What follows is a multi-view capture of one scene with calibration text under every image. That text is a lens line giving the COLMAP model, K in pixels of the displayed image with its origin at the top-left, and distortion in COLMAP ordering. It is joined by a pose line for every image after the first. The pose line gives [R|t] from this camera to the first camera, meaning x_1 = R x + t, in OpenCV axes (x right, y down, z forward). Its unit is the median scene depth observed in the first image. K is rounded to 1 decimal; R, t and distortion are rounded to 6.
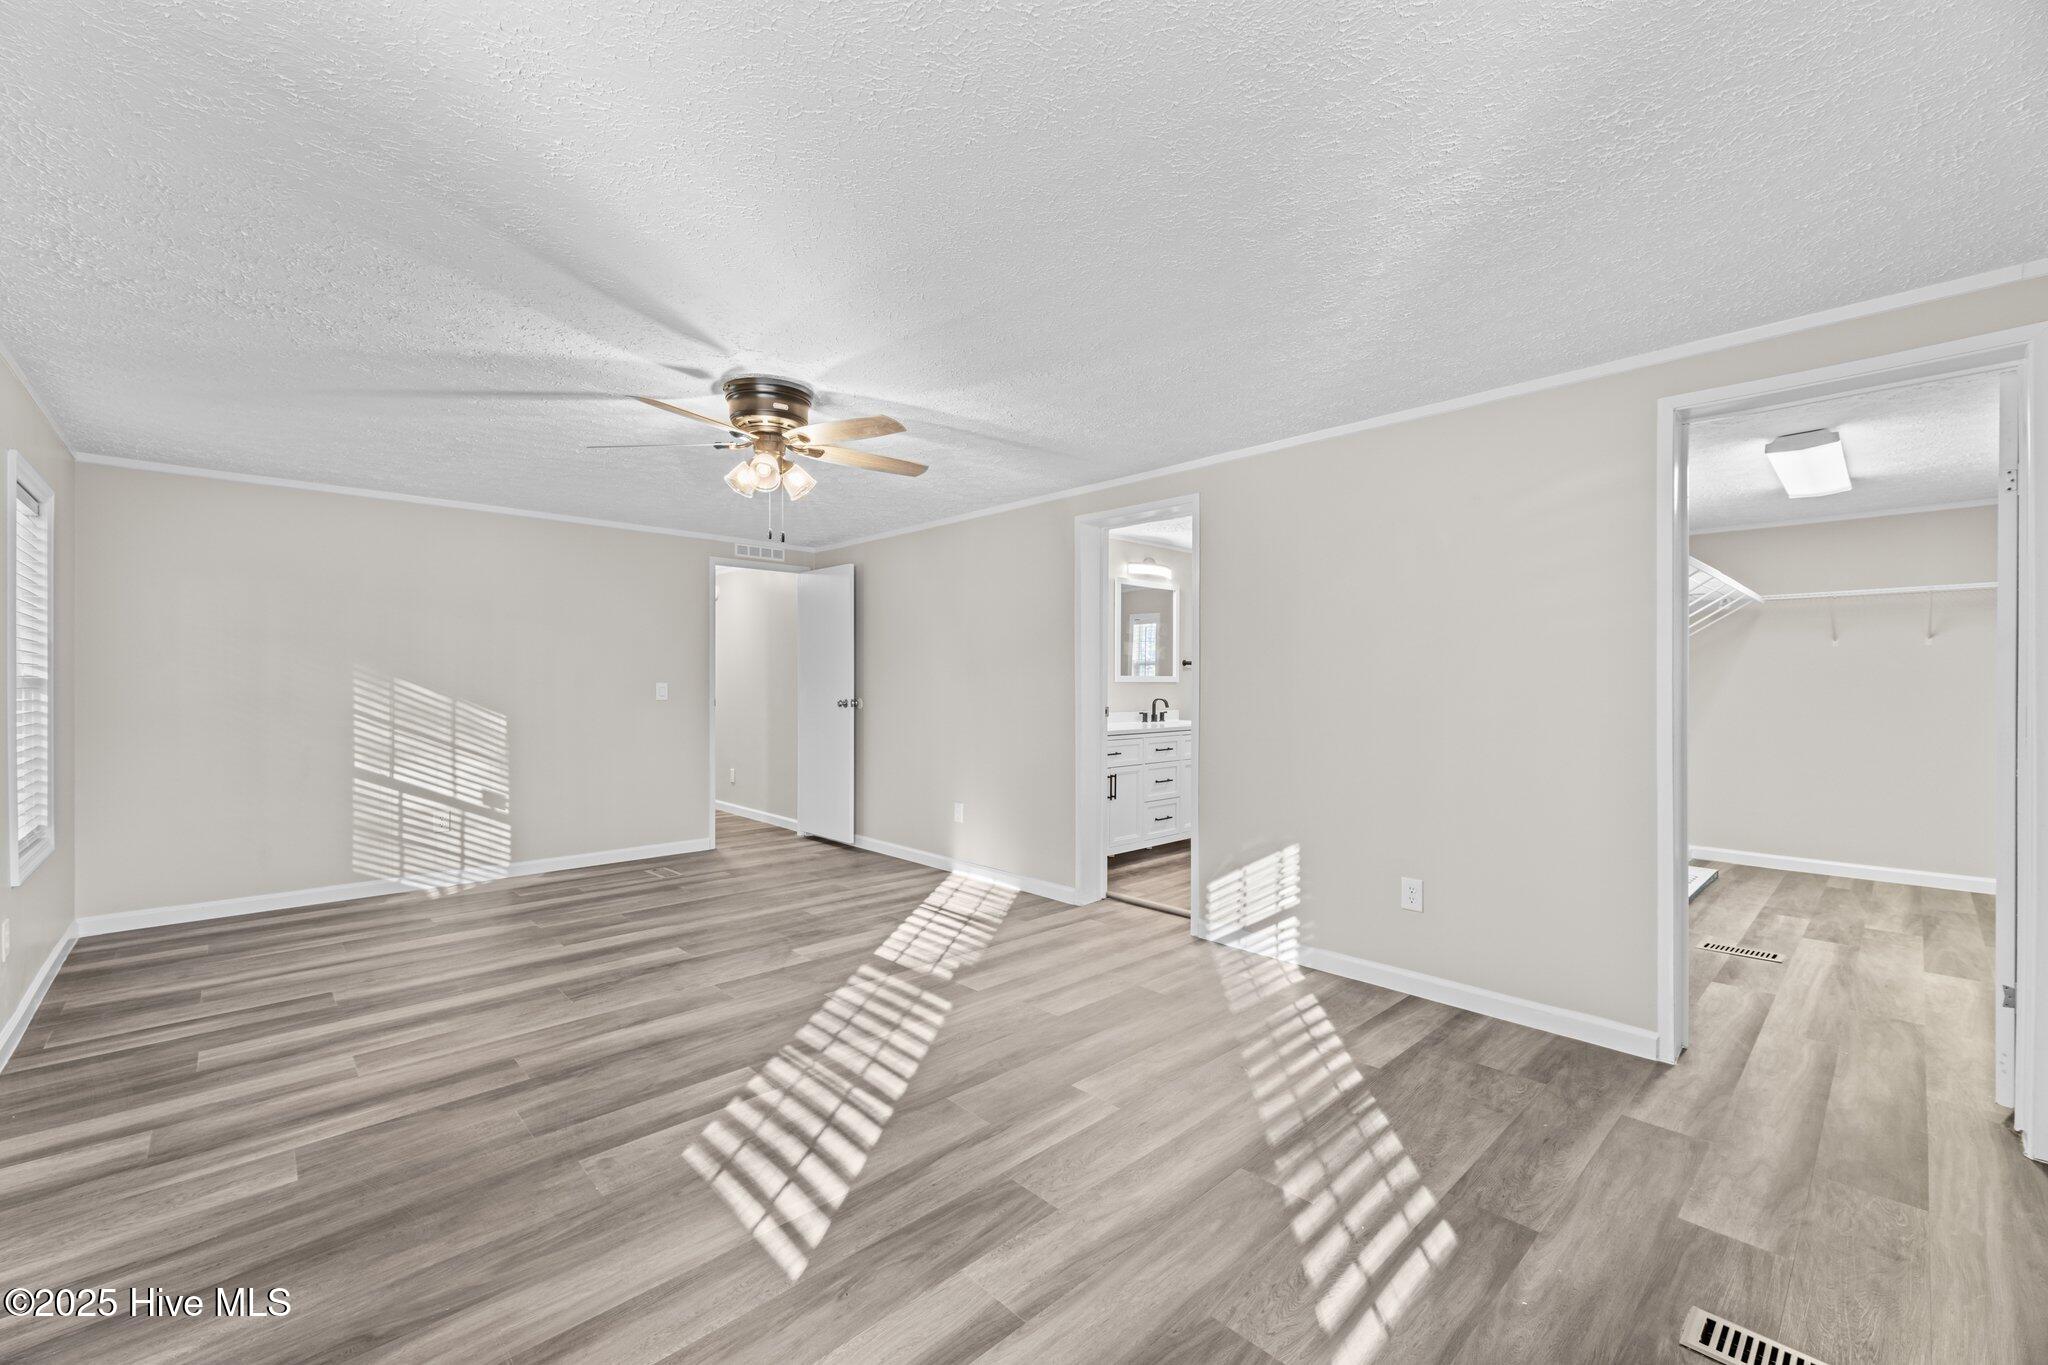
lens RADIAL K [[846.2, 0, 1022.9], [0, 846.2, 691.4], [0, 0, 1]] dist [-0.017521, -0.000594]
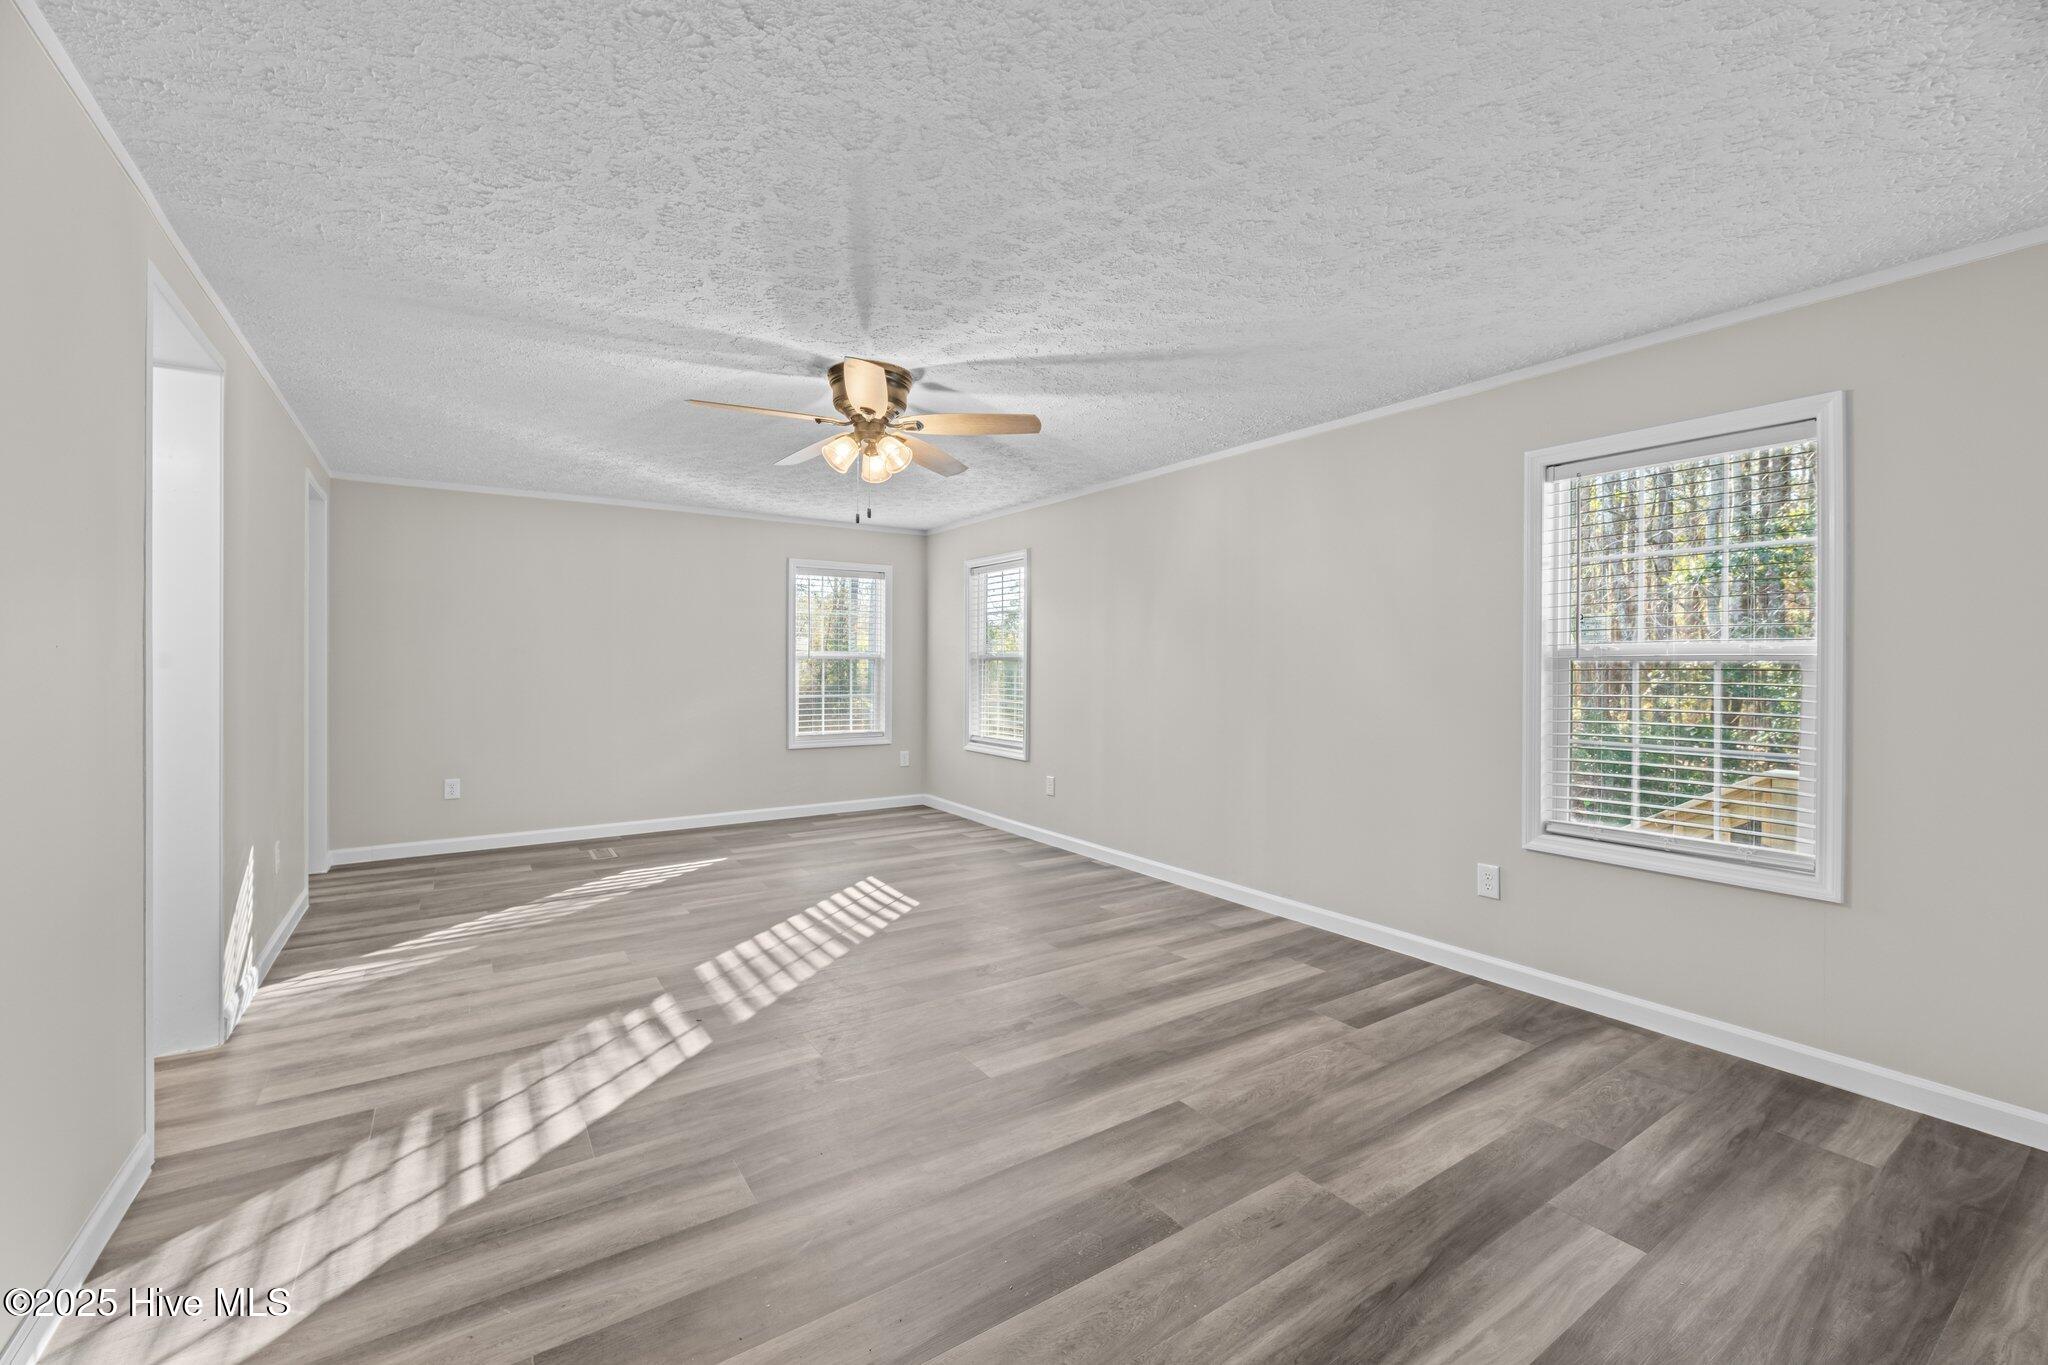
lens RADIAL K [[846.2, 0, 1023.3], [0, 846.2, 668.3], [0, 0, 1]] dist [-0.017521, -0.000594]
pose [[-0.987153, -0.011431, 0.159370, -0.630688], [-0.009038, 0.999835, 0.015734, -0.018574], [-0.159524, 0.014091, -0.987093, 1.917957]]
